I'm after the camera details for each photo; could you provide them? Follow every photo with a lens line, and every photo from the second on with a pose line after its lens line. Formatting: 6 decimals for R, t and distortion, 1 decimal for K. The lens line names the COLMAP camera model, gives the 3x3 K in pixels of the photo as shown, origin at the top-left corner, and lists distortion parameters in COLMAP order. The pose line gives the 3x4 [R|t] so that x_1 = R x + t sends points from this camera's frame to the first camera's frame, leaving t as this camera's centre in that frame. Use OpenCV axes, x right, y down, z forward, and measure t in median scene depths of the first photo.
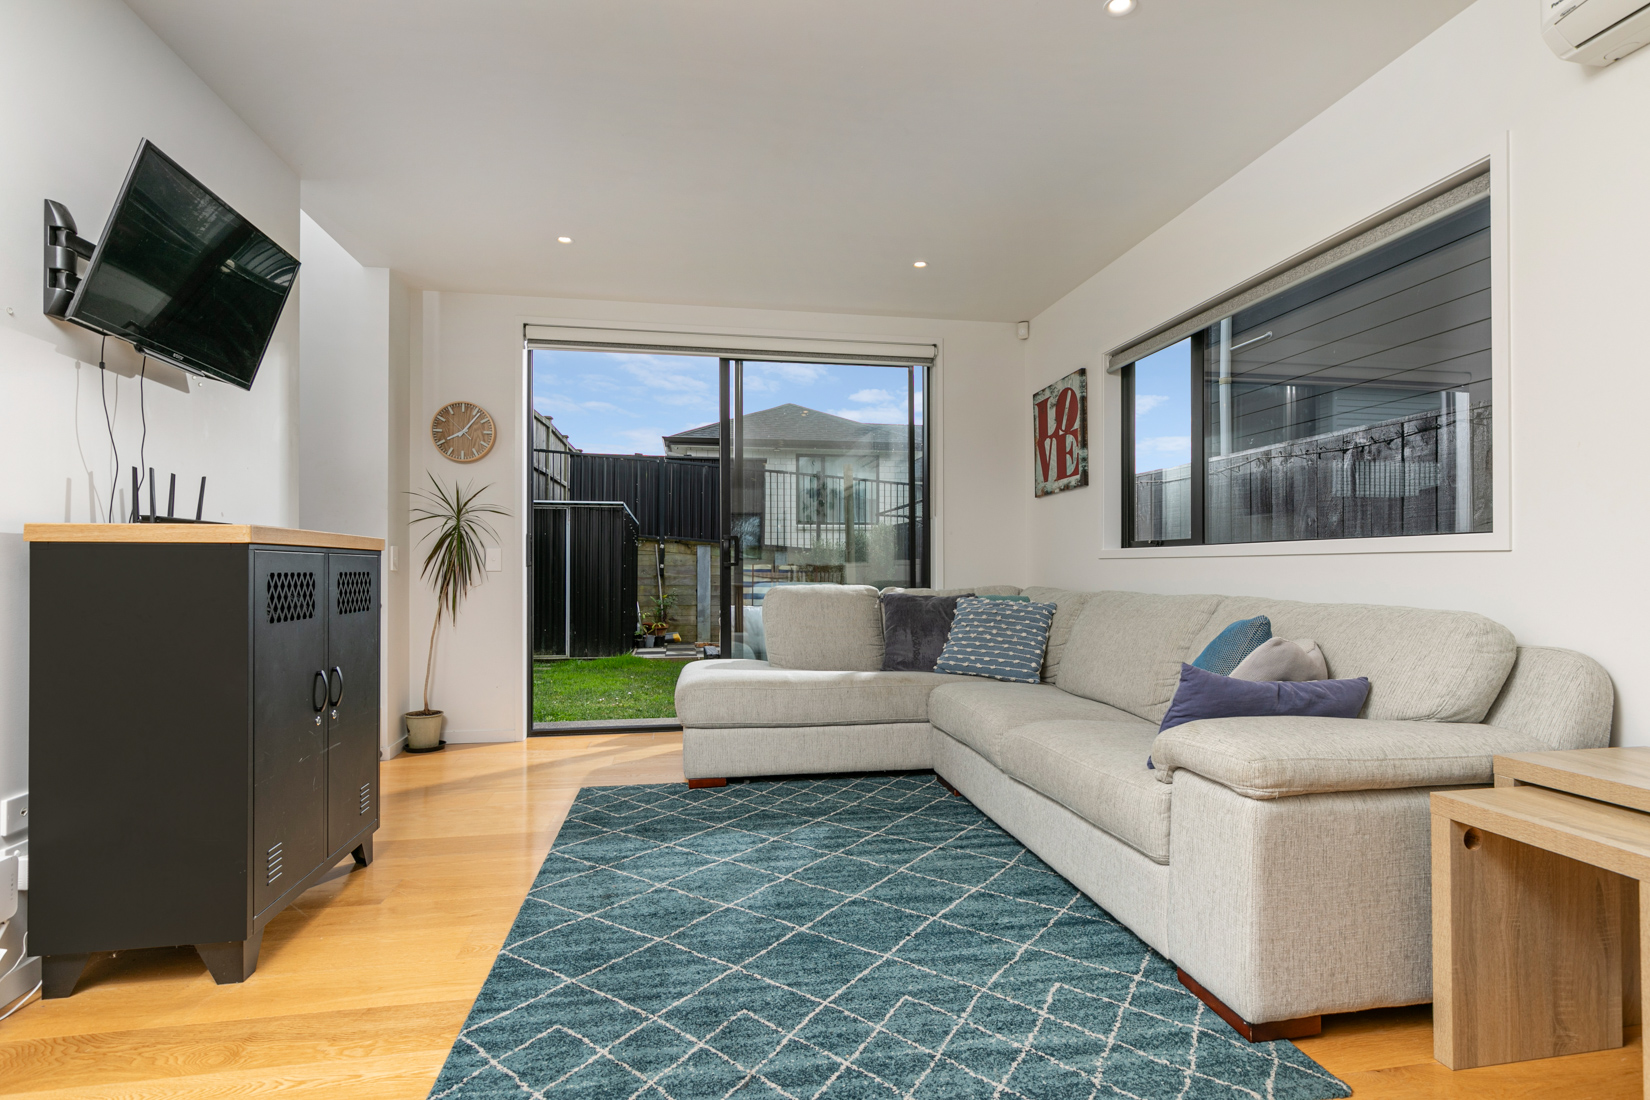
lens RADIAL K [[879.2, 0, 855.4], [0, 879.2, 550.4], [0, 0, 1]] dist [-0.000564, -0.000070]
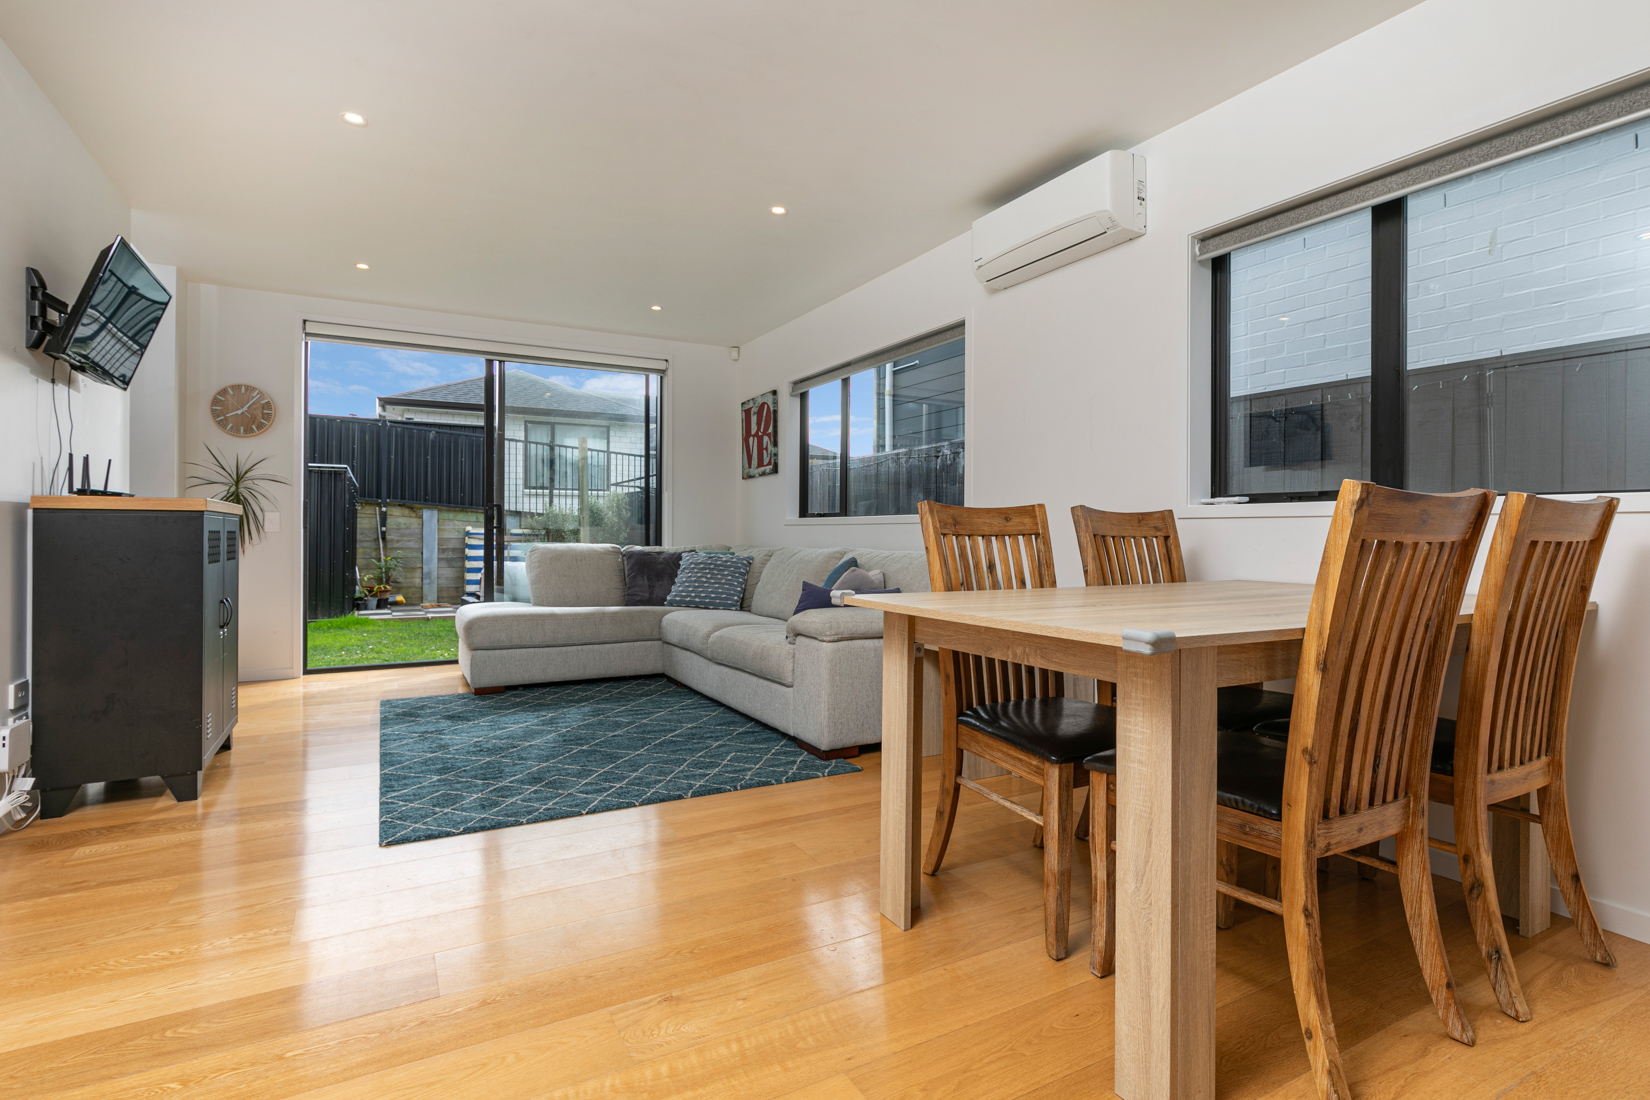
lens RADIAL K [[861.3, 0, 897.0], [0, 861.3, 529.8], [0, 0, 1]] dist [0.001002, 0.000206]
pose [[0.937274, 0.005472, 0.348551, -0.037226], [-0.010989, 0.999844, 0.013855, -0.003853], [-0.348420, -0.016816, 0.937188, -0.358916]]
